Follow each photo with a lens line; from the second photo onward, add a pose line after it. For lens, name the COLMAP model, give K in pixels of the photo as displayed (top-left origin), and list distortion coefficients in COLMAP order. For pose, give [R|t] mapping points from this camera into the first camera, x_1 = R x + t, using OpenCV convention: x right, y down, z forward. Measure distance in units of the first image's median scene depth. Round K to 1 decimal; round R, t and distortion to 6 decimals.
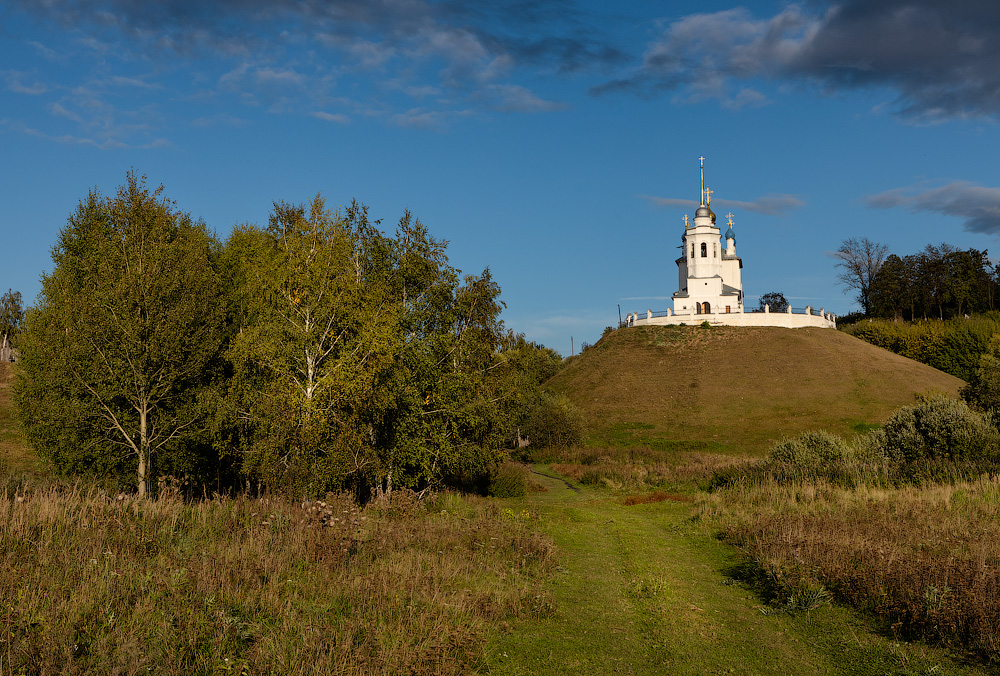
lens RADIAL K [[1691.8, 0, 499.1], [0, 1691.8, 332.3], [0, 0, 1]] dist [-0.036209, 0.000000]
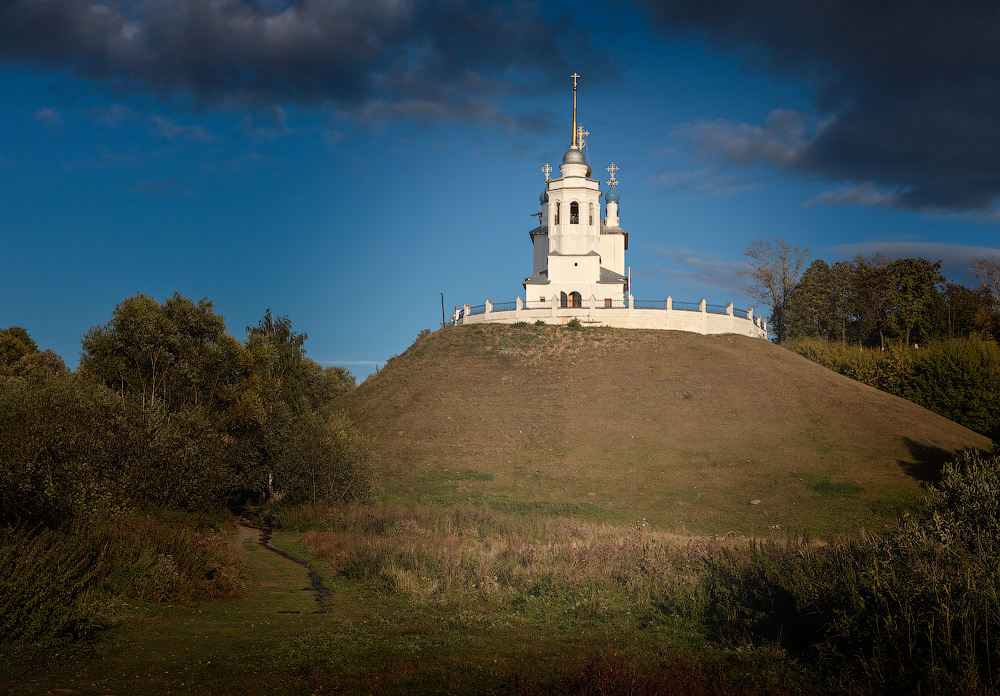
lens RADIAL K [[1808.8, 0, 502.7], [0, 1808.8, 351.9], [0, 0, 1]] dist [-0.046207, 0.000000]
pose [[0.993877, 0.036736, 0.104206, 0.022113], [-0.034166, 0.999069, -0.026341, 0.024339], [-0.105077, 0.022619, 0.994207, 0.304099]]
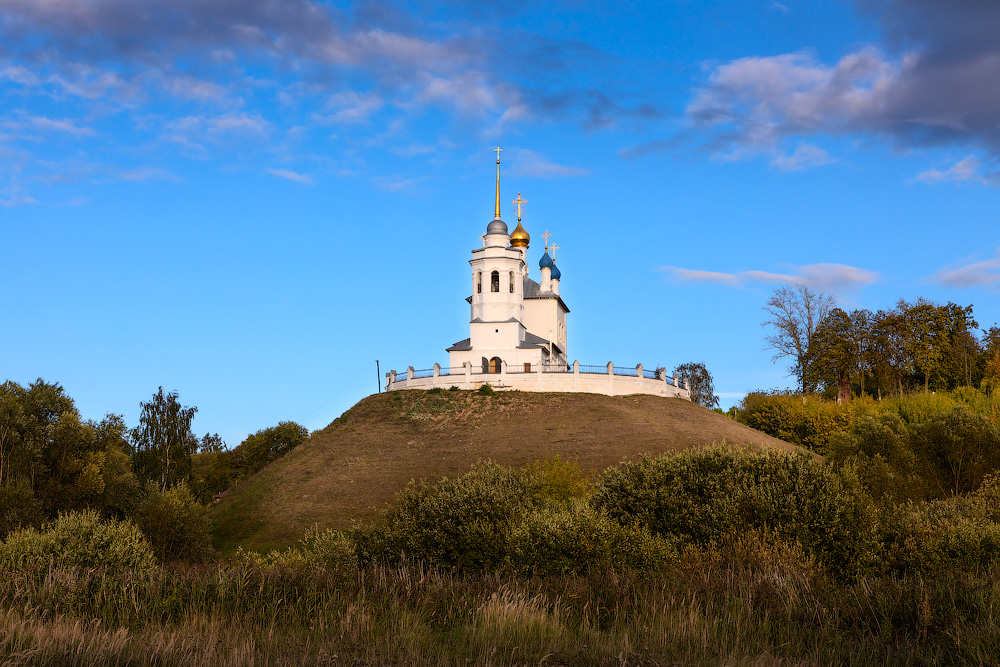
lens RADIAL K [[1965.1, 0, 499.8], [0, 1965.1, 338.3], [0, 0, 1]] dist [-0.123200, 0.000000]
pose [[0.999496, 0.013507, -0.028718, 0.144673], [-0.014950, 0.998604, -0.050660, 0.014438], [0.027994, 0.051064, 0.998303, 0.205175]]
